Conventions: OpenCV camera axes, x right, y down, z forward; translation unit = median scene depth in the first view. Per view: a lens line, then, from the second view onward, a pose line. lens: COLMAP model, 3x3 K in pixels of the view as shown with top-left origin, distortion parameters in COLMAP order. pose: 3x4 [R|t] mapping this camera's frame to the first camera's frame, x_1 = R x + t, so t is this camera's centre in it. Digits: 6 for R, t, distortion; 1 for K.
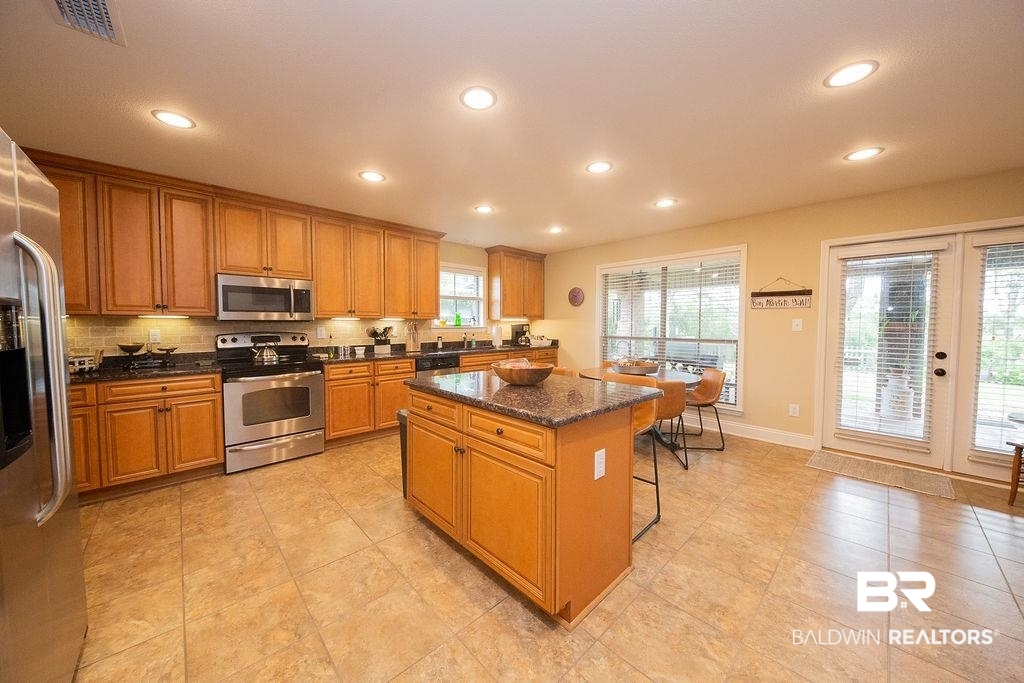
lens RADIAL K [[353.6, 0, 511.1], [0, 353.6, 335.7], [0, 0, 1]] dist [0.011908, -0.003382]
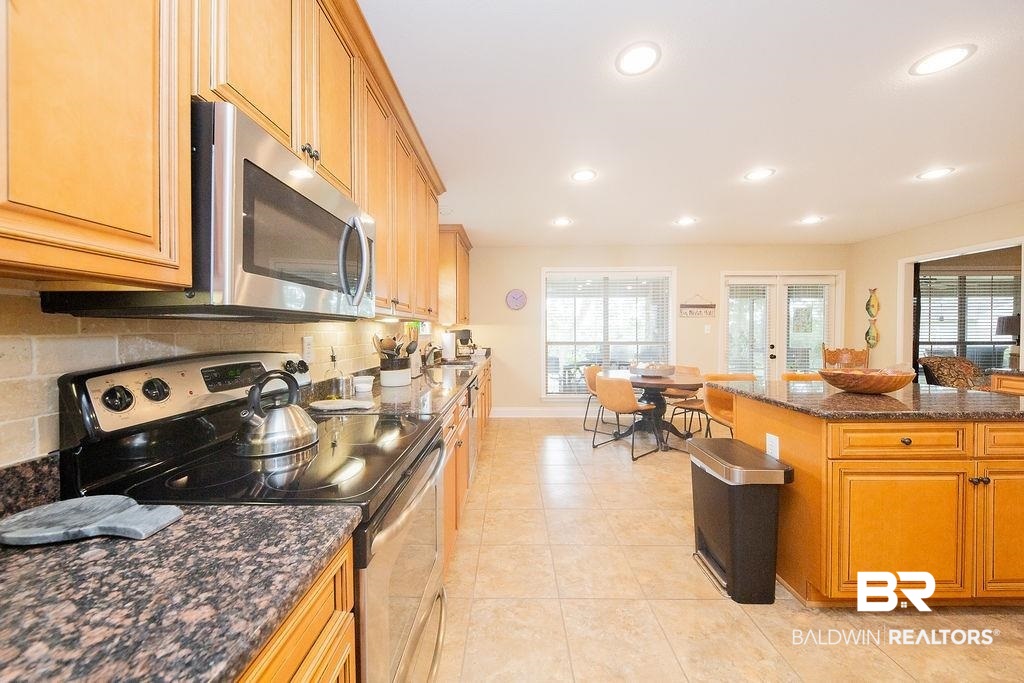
lens RADIAL K [[353.6, 0, 512.6], [0, 353.6, 333.6], [0, 0, 1]] dist [0.011908, -0.003382]
pose [[0.693869, -0.010107, 0.720030, -0.749864], [0.029210, 0.999474, -0.014119, -0.016154], [-0.719509, 0.030829, 0.693799, 0.608544]]
